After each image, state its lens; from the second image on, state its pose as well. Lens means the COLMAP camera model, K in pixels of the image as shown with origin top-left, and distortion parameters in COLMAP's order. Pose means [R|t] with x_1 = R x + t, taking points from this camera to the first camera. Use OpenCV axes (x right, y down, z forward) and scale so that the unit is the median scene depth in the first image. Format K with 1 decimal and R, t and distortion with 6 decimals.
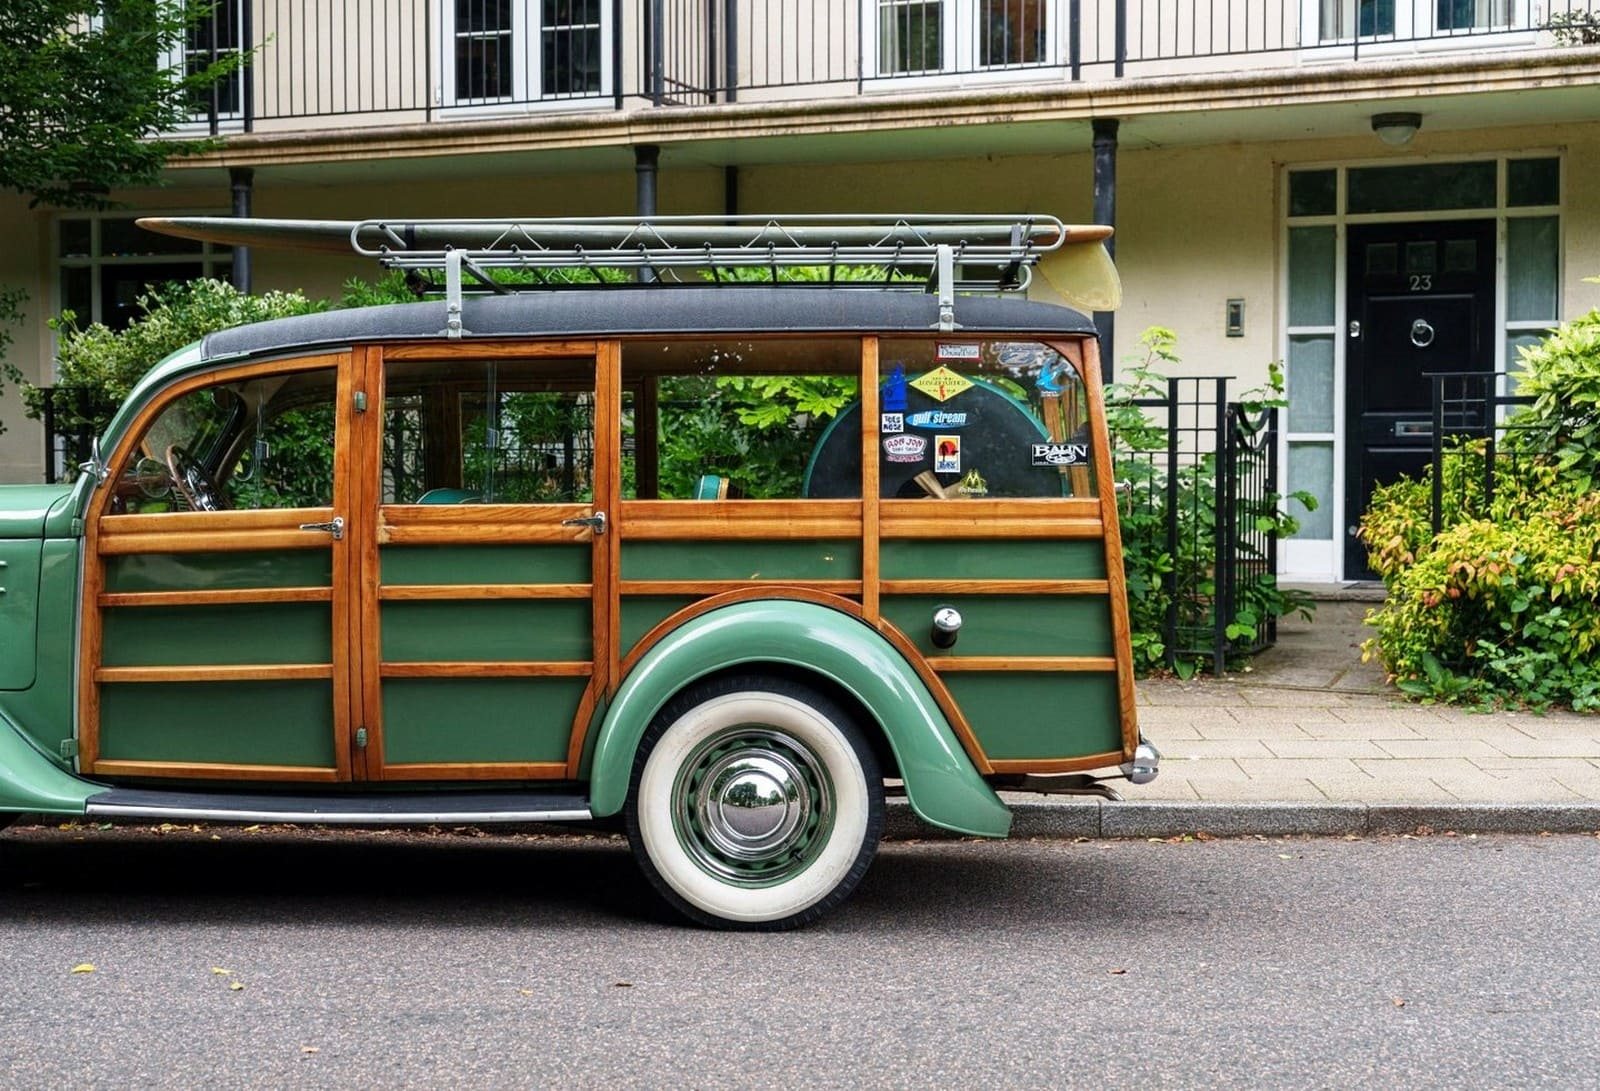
lens RADIAL K [[2310.7, 0, 800.0], [0, 2310.7, 545.5], [0, 0, 1]] dist [0.025265, 0.042763]
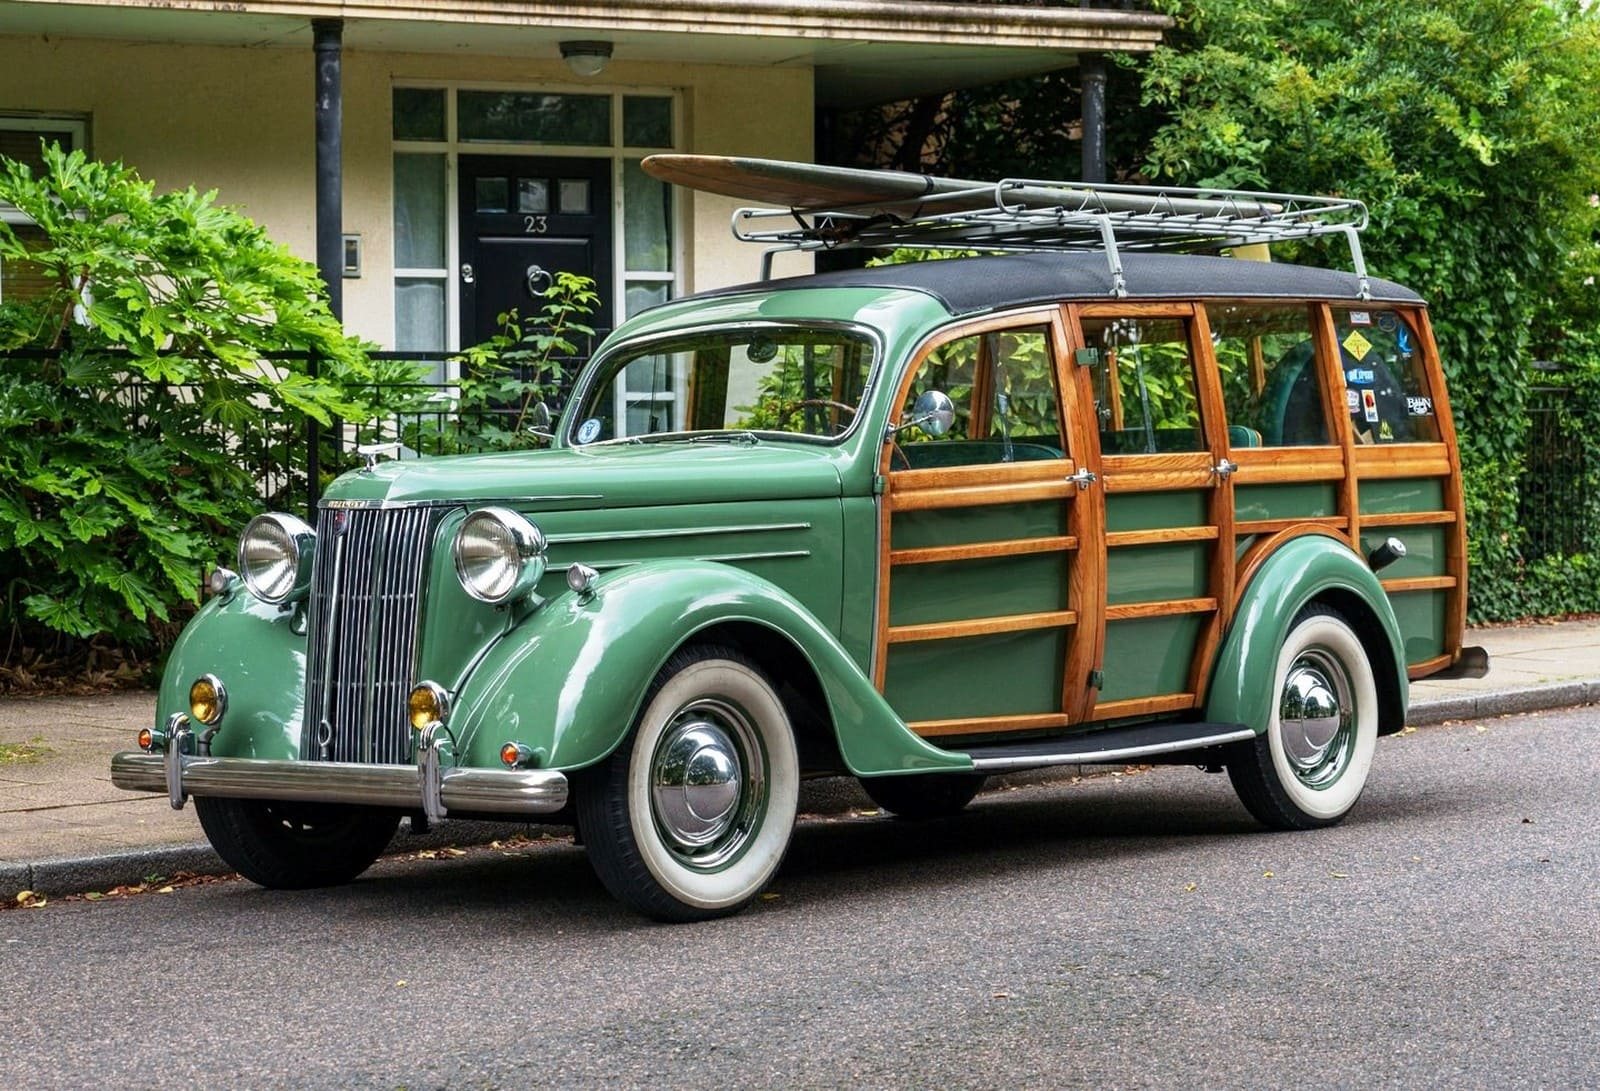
lens RADIAL K [[3621.4, 0, 770.8], [0, 3621.4, 549.3], [0, 0, 1]] dist [0.070666, 0.238125]
pose [[0.648289, -0.032463, 0.760702, -1.505623], [0.037865, 0.999229, 0.010373, 0.001975], [-0.760452, 0.022079, 0.649018, 0.049054]]
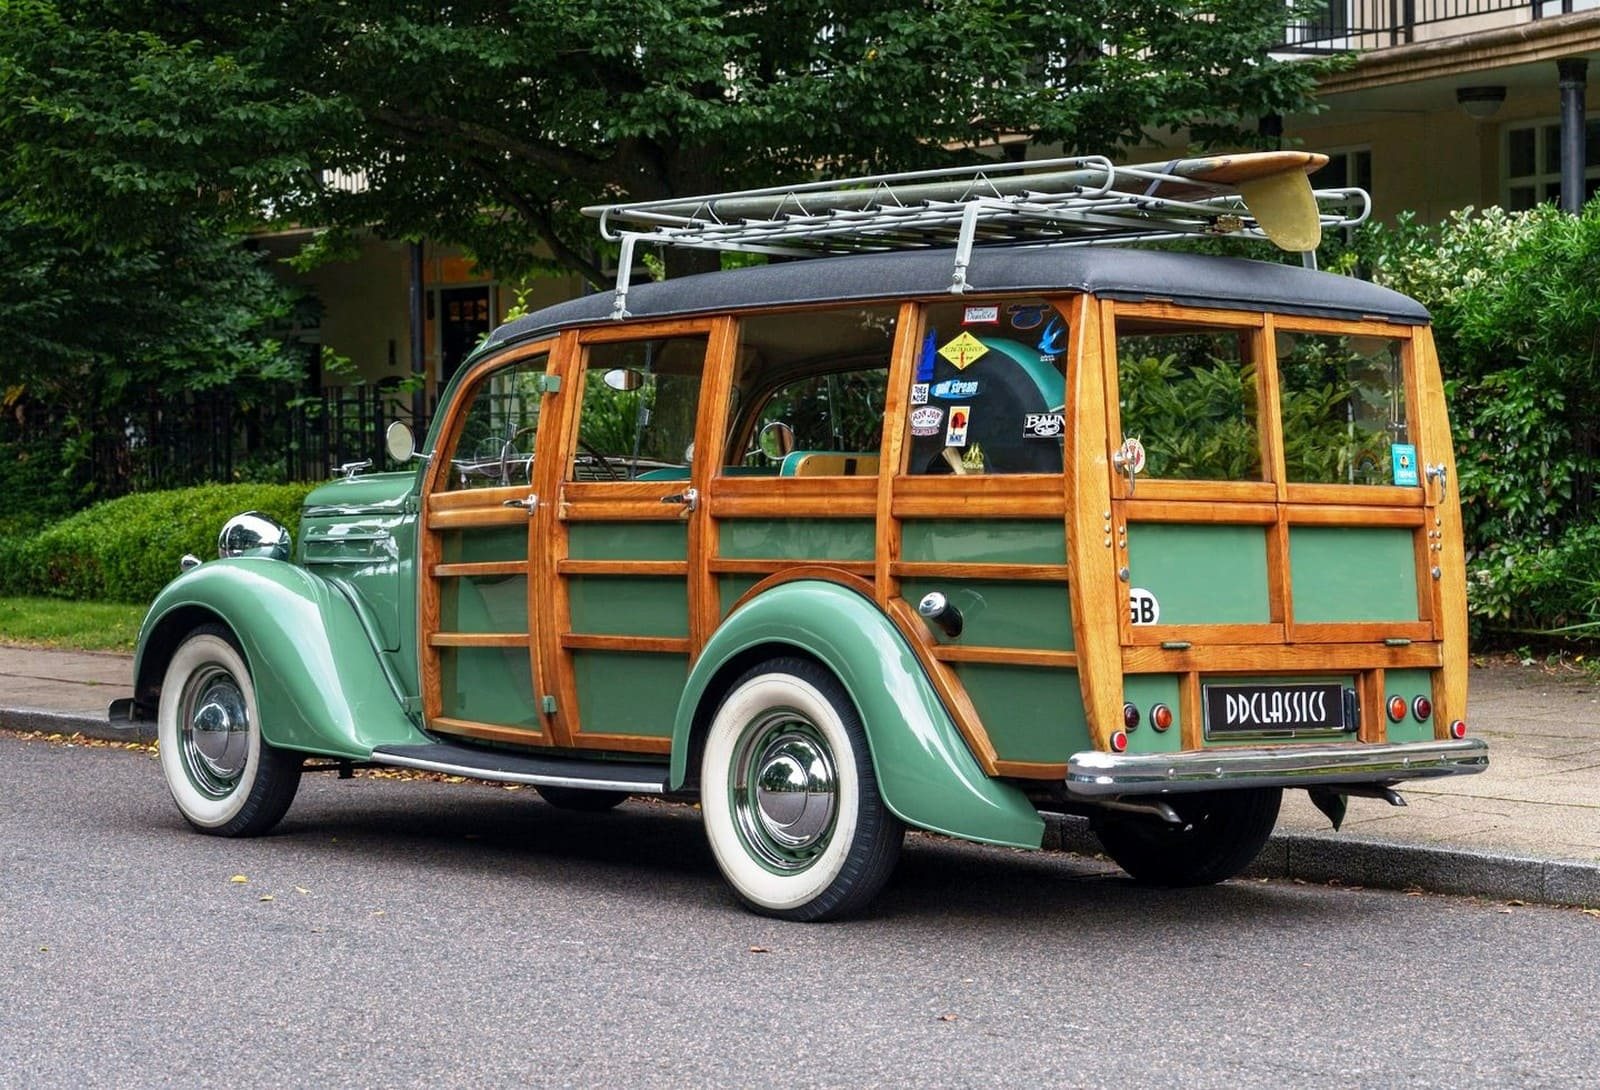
lens RADIAL K [[3621.4, 0, 770.8], [0, 3621.4, 548.8], [0, 0, 1]] dist [0.070666, 0.238125]
pose [[0.670557, 0.011970, -0.741762, 1.081580], [-0.012829, 0.999907, 0.004539, 0.003726], [0.741747, 0.006473, 0.670648, -0.027148]]
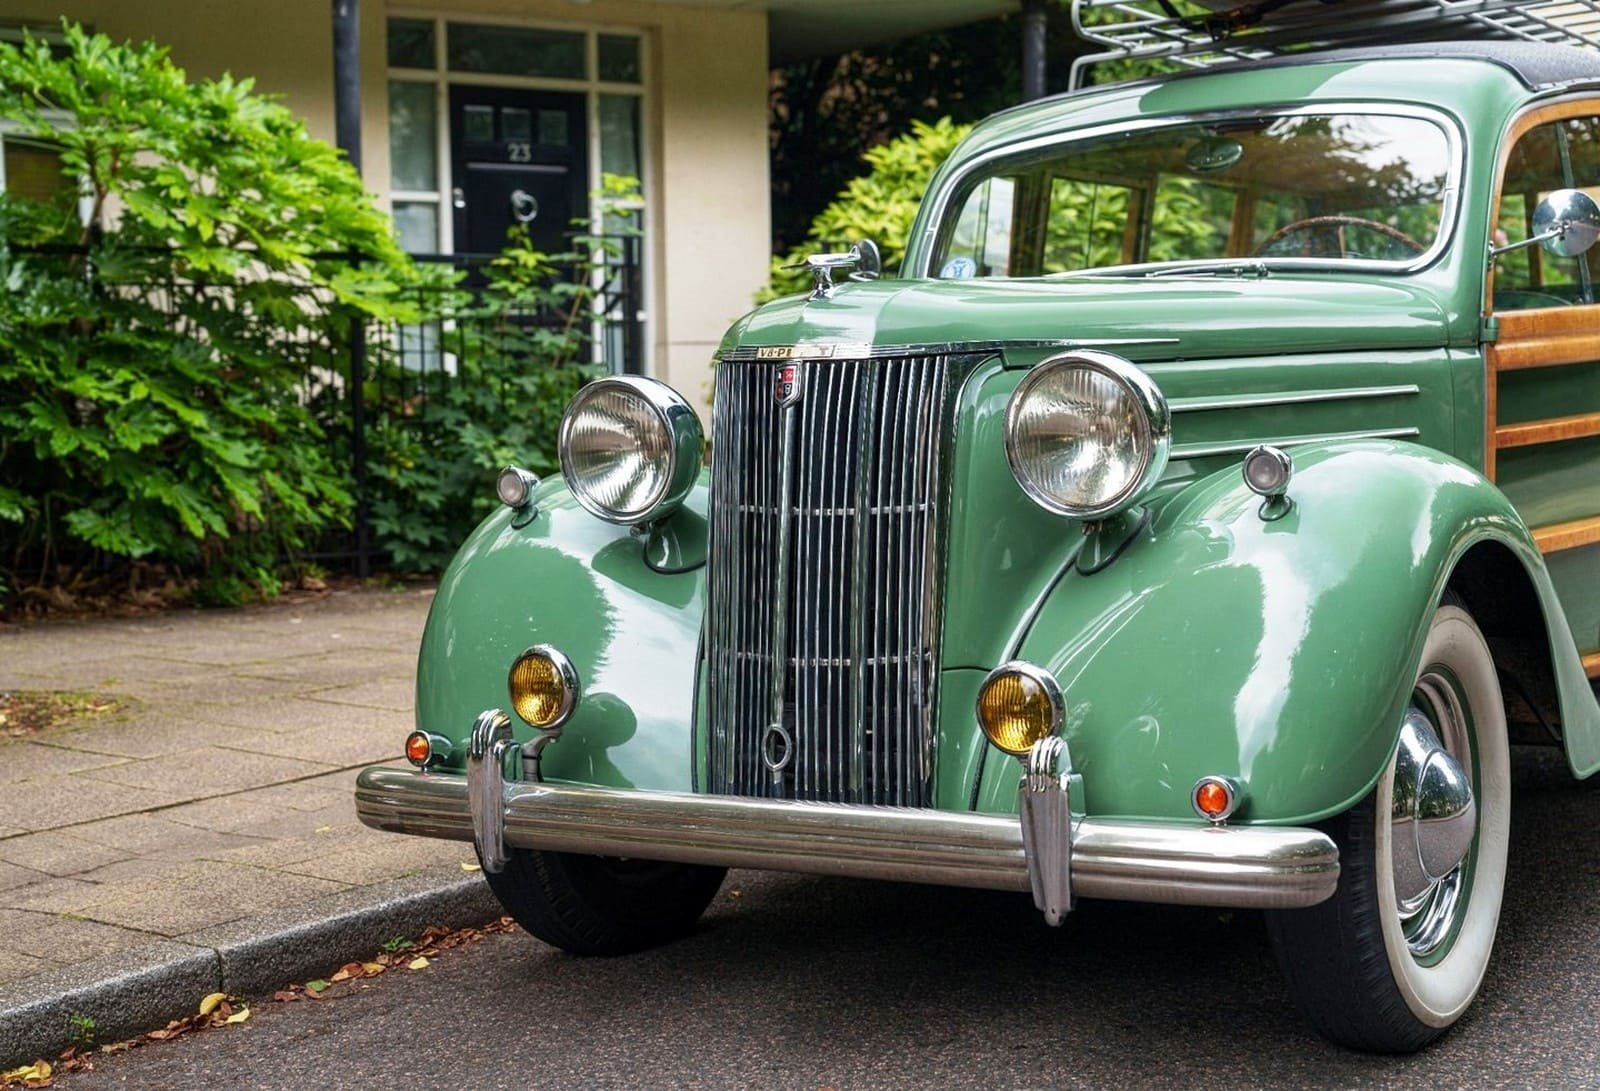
lens RADIAL K [[2271.6, 0, 801.6], [0, 2271.6, 565.6], [0, 0, 1]] dist [0.027804, -0.021961]
pose [[0.523948, -0.077355, 0.848230, -0.968922], [0.049505, 0.996950, 0.060339, 0.010456], [-0.850310, 0.010377, 0.526180, 0.832325]]
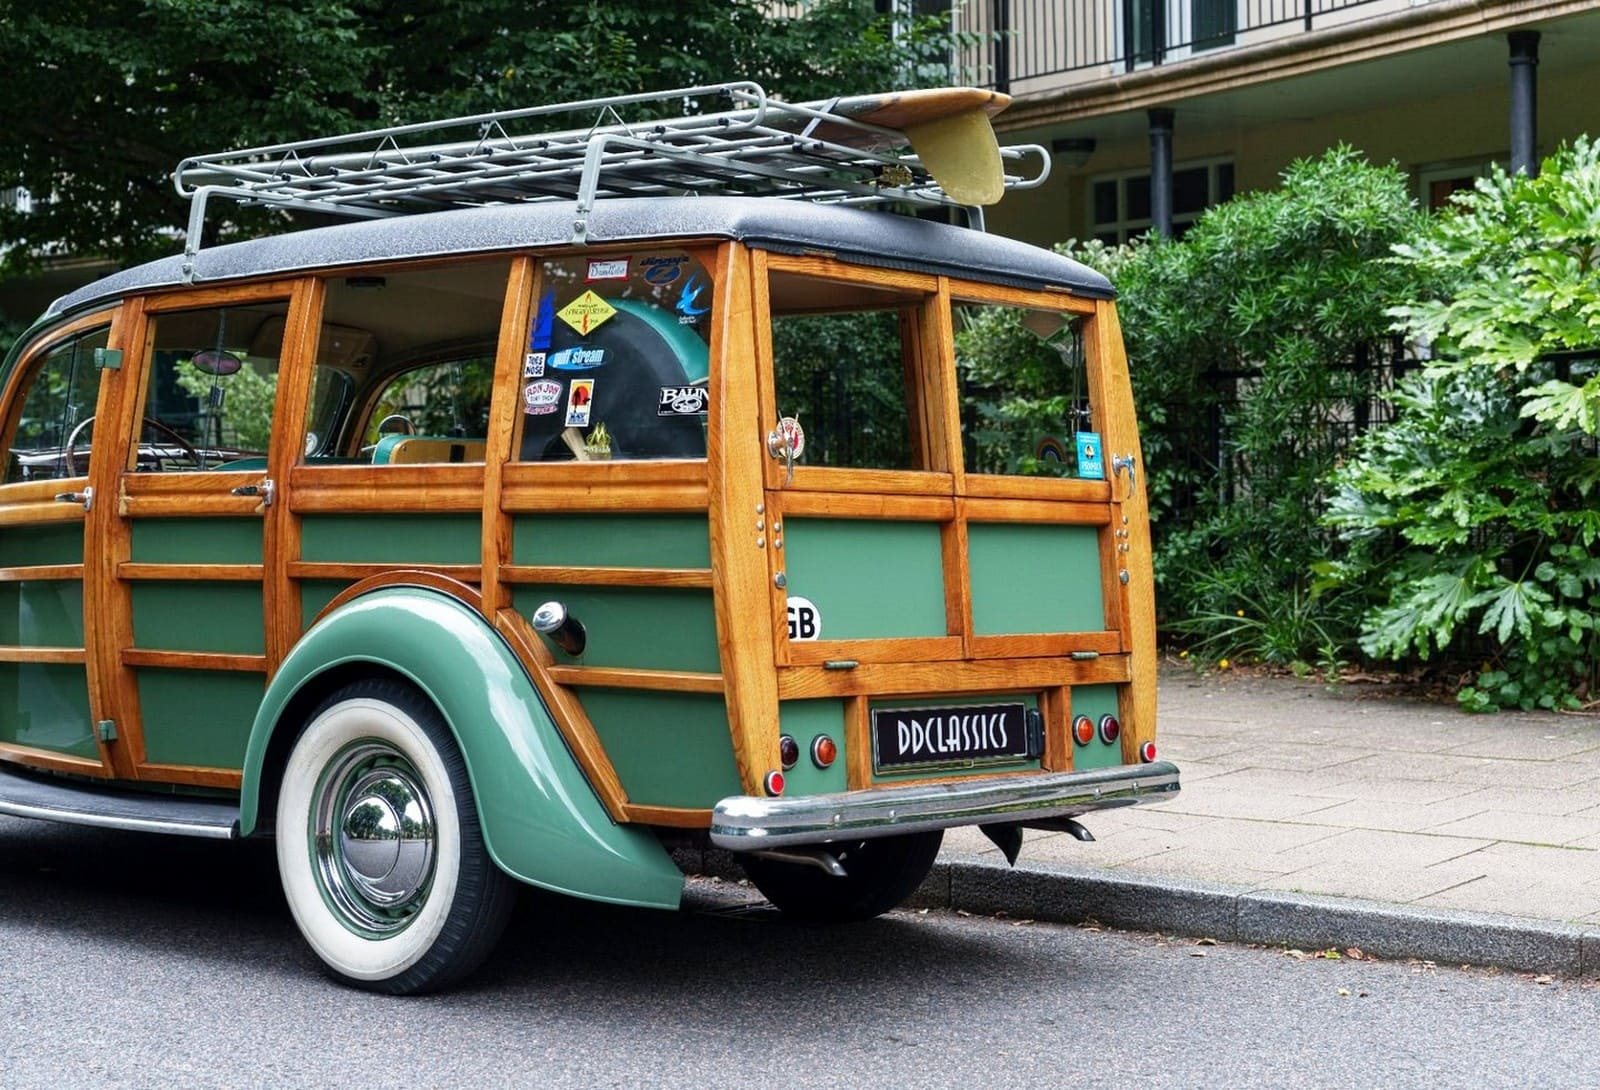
lens RADIAL K [[2658.4, 0, 985.4], [0, 2658.4, 553.3], [0, 0, 1]] dist [-0.005001, 0.070632]
pose [[0.797345, 0.011932, -0.603406, 0.702996], [-0.013113, 0.999911, 0.002446, 0.006567], [0.603381, 0.005962, 0.797431, 0.371398]]
